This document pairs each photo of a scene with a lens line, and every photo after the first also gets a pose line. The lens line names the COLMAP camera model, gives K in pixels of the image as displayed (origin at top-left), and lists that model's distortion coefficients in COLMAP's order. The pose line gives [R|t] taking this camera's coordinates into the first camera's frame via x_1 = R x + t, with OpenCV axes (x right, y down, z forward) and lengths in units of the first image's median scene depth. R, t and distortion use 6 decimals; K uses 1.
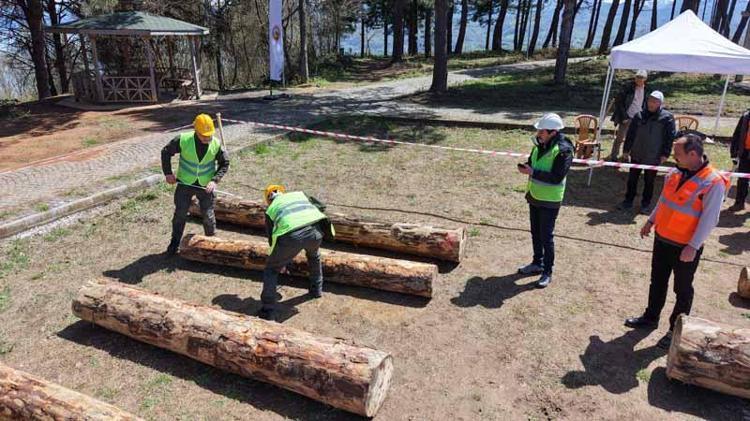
lens RADIAL K [[523.5, 0, 375.0], [0, 523.5, 210.5], [0, 0, 1]] dist [0.005715, -0.001142]
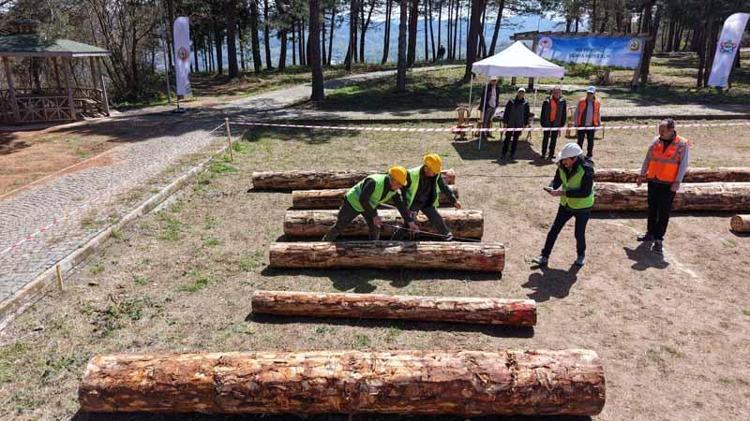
lens RADIAL K [[523.5, 0, 375.0], [0, 523.5, 210.5], [0, 0, 1]] dist [0.005715, -0.001142]
pose [[0.918411, -0.119481, 0.377155, -0.287944], [0.129354, 0.991598, -0.000856, 0.053004], [-0.373884, 0.049573, 0.926150, -0.192319]]
